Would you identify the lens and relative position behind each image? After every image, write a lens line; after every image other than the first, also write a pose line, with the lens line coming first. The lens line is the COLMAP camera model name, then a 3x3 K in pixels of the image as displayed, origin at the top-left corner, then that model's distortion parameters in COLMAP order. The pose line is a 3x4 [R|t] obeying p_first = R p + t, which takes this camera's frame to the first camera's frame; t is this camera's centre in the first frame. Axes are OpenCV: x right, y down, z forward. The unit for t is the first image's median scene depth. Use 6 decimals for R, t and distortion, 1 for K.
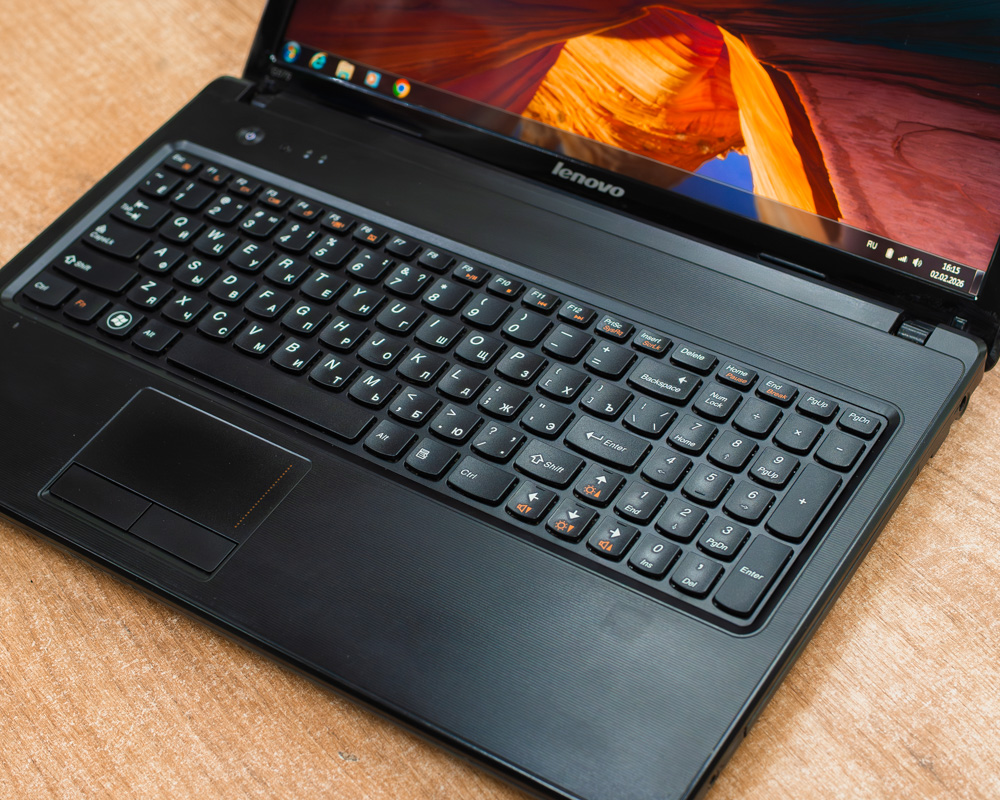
lens RADIAL K [[2002.3, 0, 500.0], [0, 2002.3, 400.0], [0, 0, 1]] dist [-0.116206, -0.254614]
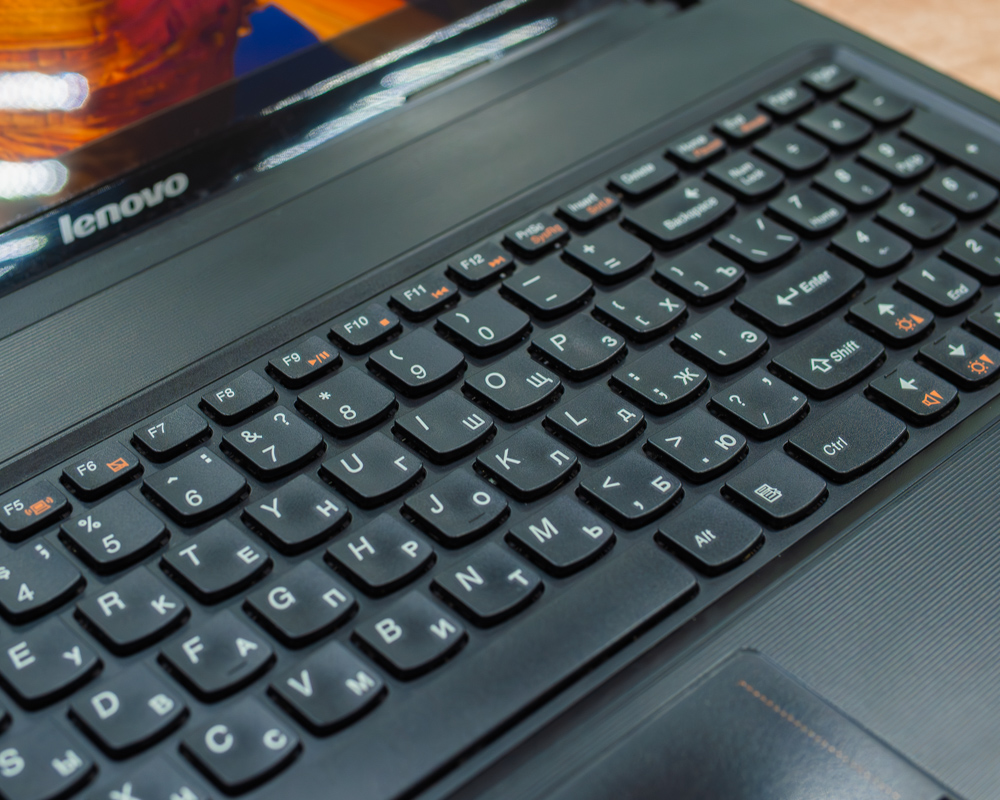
lens RADIAL K [[2002.3, 0, 500.0], [0, 2002.3, 400.0], [0, 0, 1]] dist [-0.116206, -0.254614]
pose [[0.209242, -0.542419, 0.813634, -0.412527], [0.663481, 0.689976, 0.289354, -0.166057], [-0.718339, 0.479286, 0.504256, 0.695599]]
